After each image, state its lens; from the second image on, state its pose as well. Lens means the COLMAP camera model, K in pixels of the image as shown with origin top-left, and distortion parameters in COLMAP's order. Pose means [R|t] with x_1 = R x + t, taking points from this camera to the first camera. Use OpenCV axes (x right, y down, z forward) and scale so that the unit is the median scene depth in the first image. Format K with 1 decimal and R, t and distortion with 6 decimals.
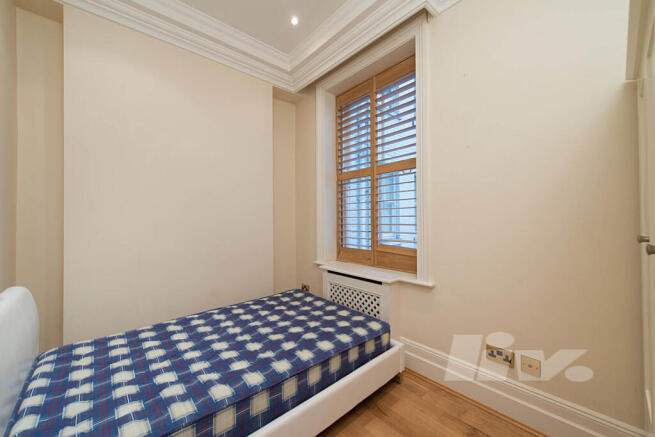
lens RADIAL K [[253.6, 0, 332.3], [0, 253.6, 220.3], [0, 0, 1]] dist [0.002230, -0.001666]
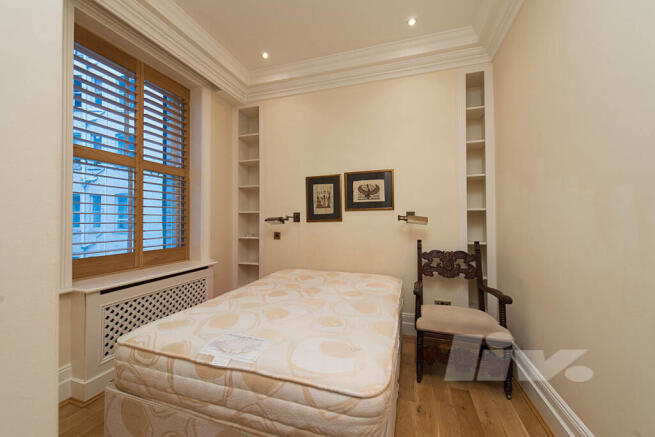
lens RADIAL K [[253.6, 0, 330.1], [0, 253.6, 218.9], [0, 0, 1]] dist [0.002230, -0.001666]
pose [[-0.509290, 0.009636, 0.860541, -1.367383], [-0.000017, 0.999937, -0.011206, 0.017395], [-0.860595, -0.005722, -0.509258, 1.232816]]
